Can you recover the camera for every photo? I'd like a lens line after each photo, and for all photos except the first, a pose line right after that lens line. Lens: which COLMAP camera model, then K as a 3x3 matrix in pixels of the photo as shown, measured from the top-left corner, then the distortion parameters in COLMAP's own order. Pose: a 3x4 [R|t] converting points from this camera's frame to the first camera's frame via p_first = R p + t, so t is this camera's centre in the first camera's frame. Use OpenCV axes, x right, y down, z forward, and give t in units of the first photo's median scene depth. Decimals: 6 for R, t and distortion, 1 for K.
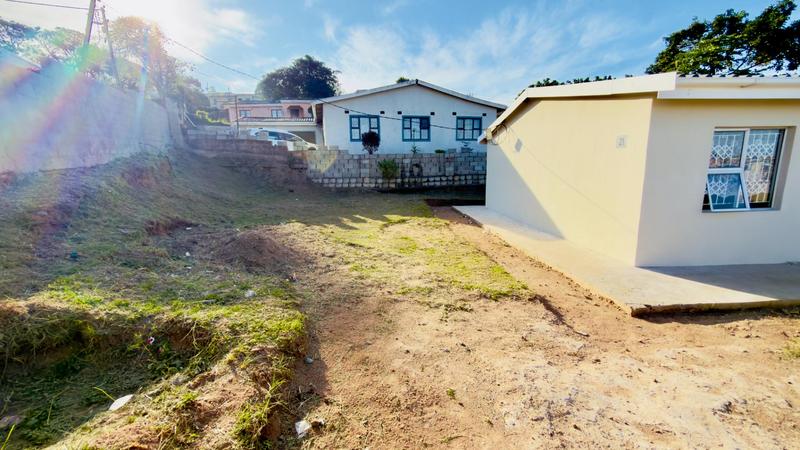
lens RADIAL K [[315.8, 0, 404.7], [0, 315.8, 224.1], [0, 0, 1]] dist [0.002823, -0.000606]
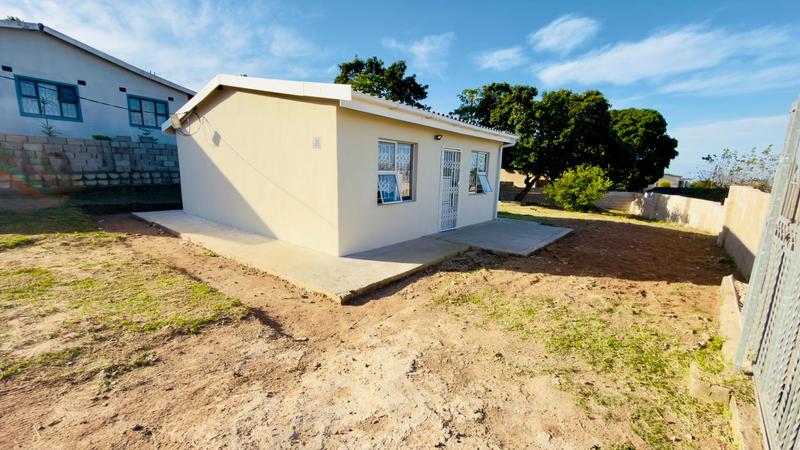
lens RADIAL K [[315.8, 0, 396.0], [0, 315.8, 226.9], [0, 0, 1]] dist [0.002823, -0.000606]
pose [[0.677091, -0.098657, 0.729256, 0.039865], [0.092715, 0.994513, 0.048459, -0.003512], [-0.730035, 0.034802, 0.682523, 0.056789]]
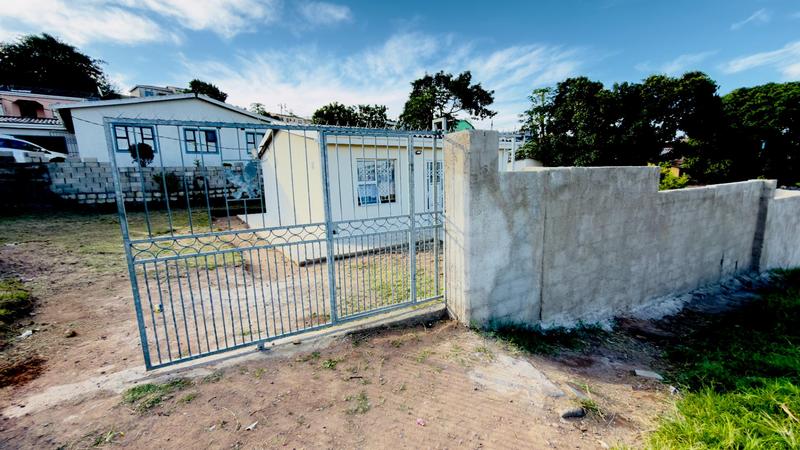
lens RADIAL K [[315.8, 0, 398.1], [0, 315.8, 227.9], [0, 0, 1]] dist [0.002823, -0.000606]
pose [[0.872906, -0.085950, 0.480258, 0.176614], [0.094347, 0.995517, 0.006680, 0.055329], [-0.478679, 0.039480, 0.877102, -0.392352]]
